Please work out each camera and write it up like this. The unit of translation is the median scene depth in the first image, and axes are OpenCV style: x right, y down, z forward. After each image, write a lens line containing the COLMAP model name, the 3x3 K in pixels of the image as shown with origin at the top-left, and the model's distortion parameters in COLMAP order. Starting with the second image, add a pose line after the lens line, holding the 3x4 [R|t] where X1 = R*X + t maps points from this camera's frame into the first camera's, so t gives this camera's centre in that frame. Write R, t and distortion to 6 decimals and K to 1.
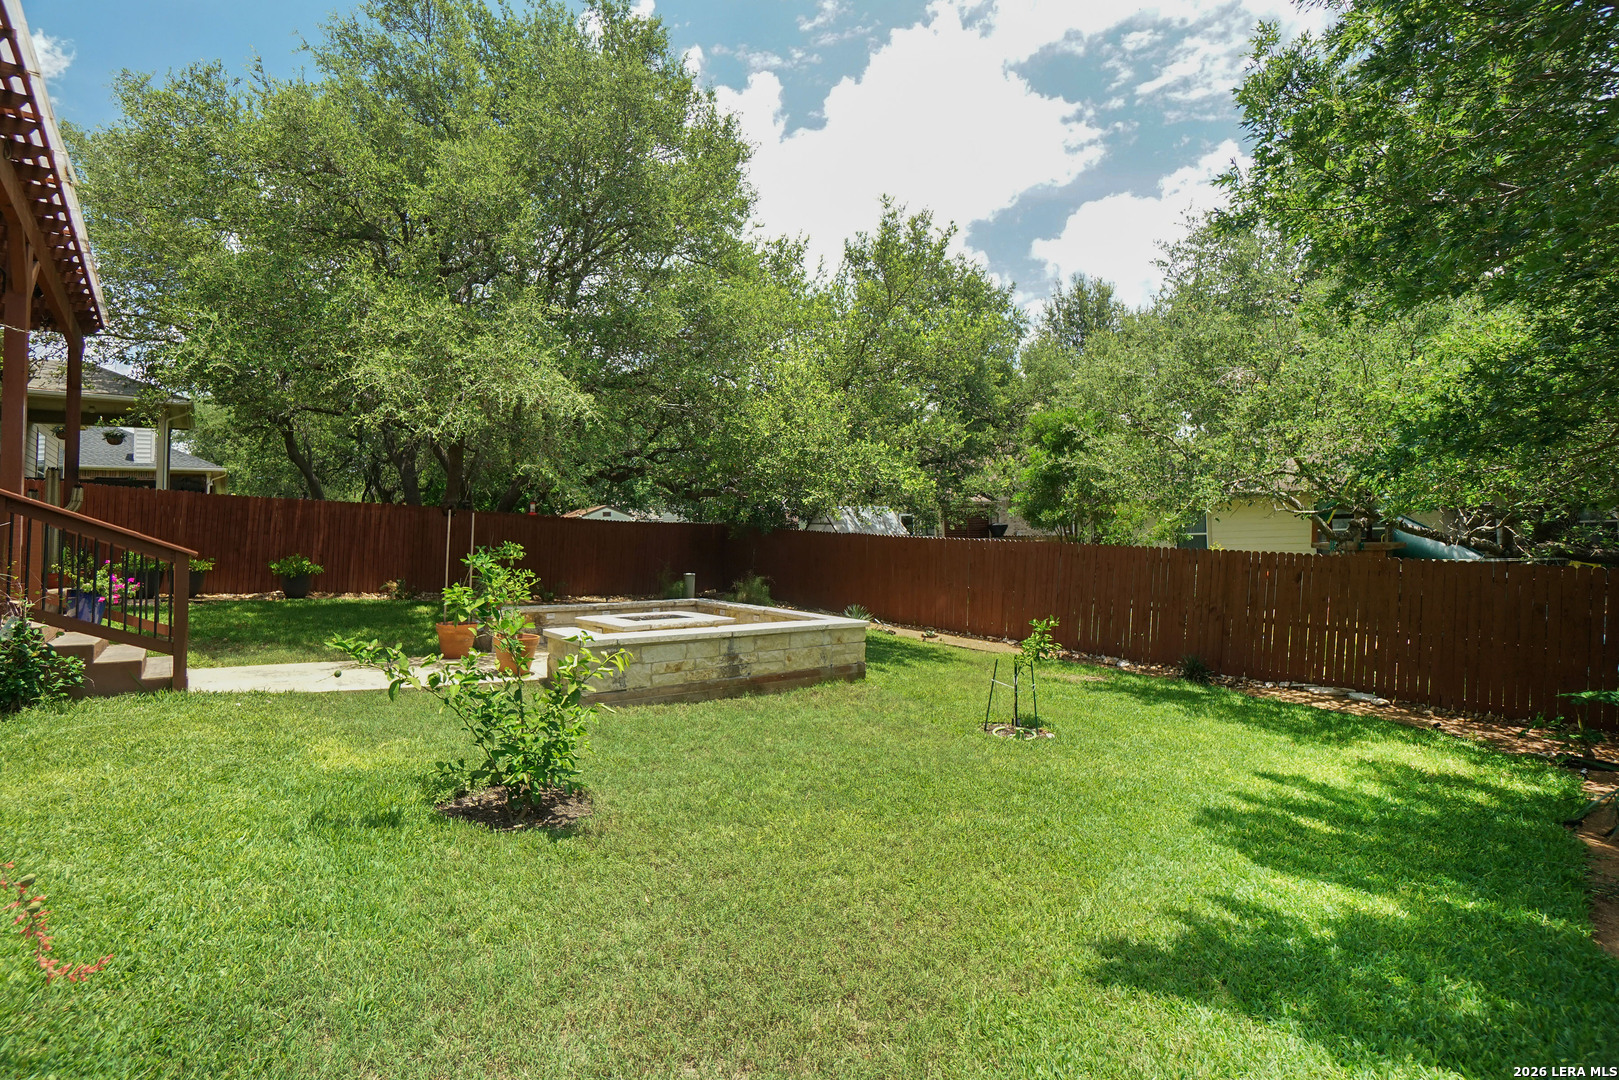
lens RADIAL K [[738.5, 0, 806.7], [0, 738.5, 531.5], [0, 0, 1]] dist [-0.037593, 0.000555]
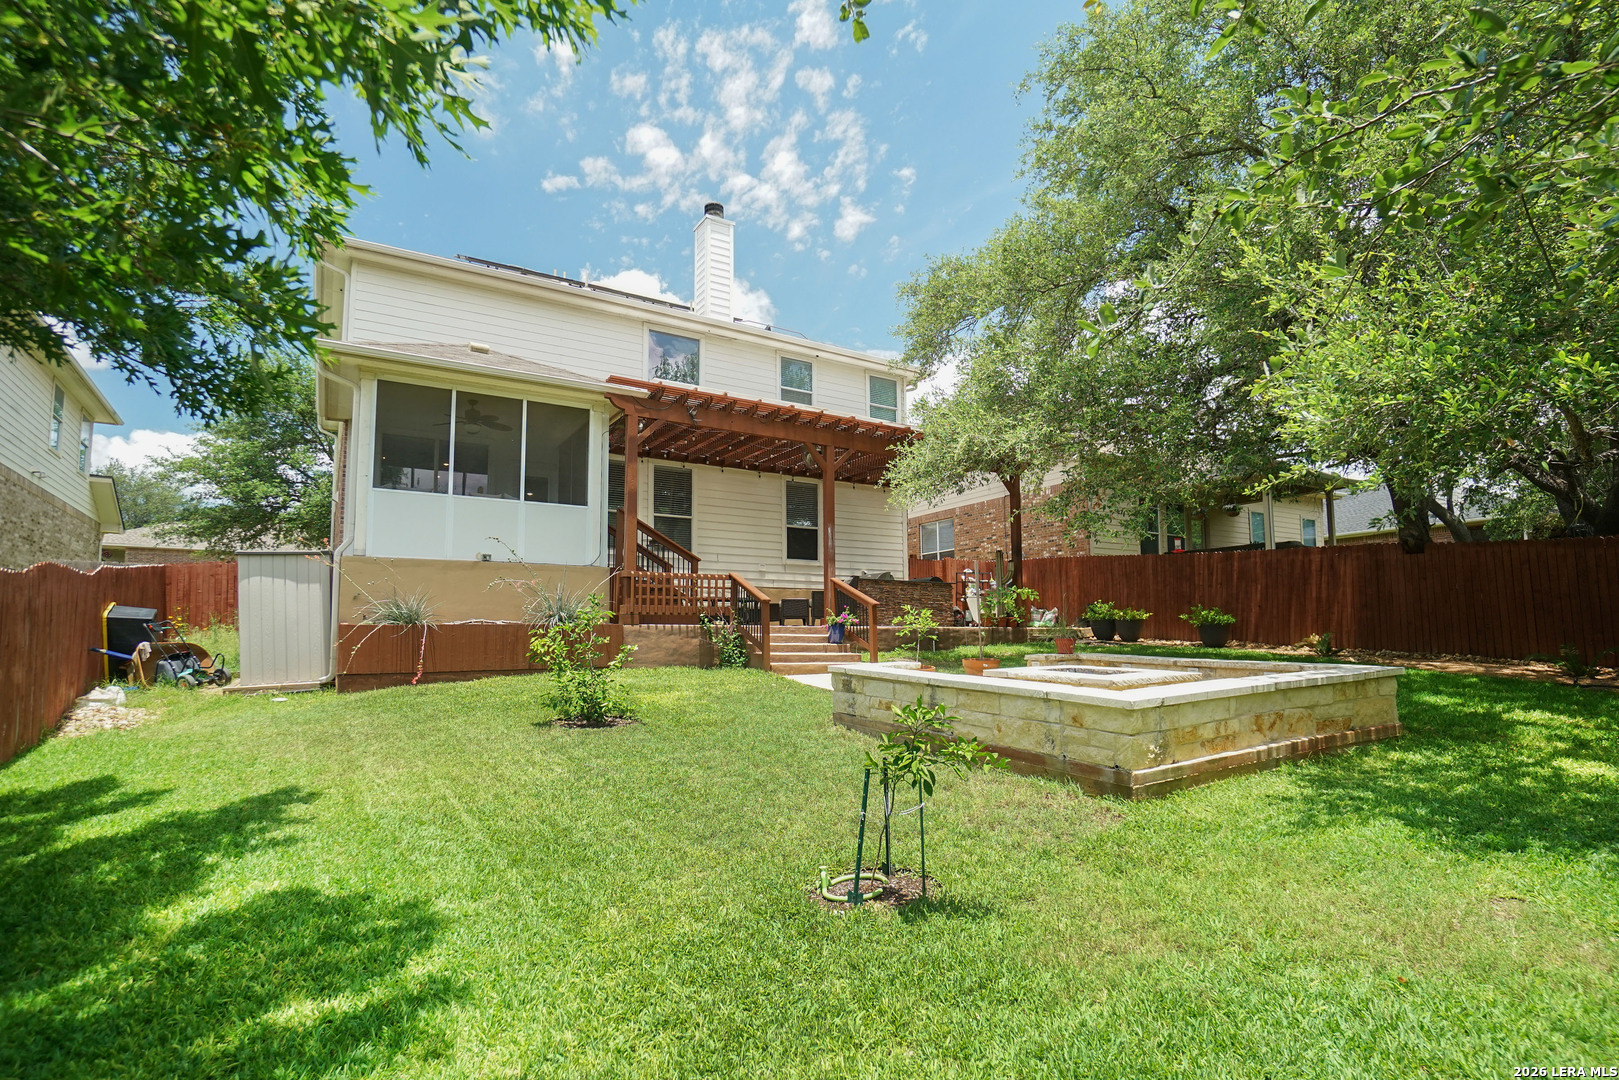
lens RADIAL K [[787.9, 0, 792.4], [0, 787.9, 544.5], [0, 0, 1]] dist [-0.055685, 0.026551]
pose [[-0.166196, -0.082046, -0.982674, 0.963646], [0.038867, 0.995213, -0.089667, 0.061280], [0.985326, -0.053096, -0.162211, 1.122070]]
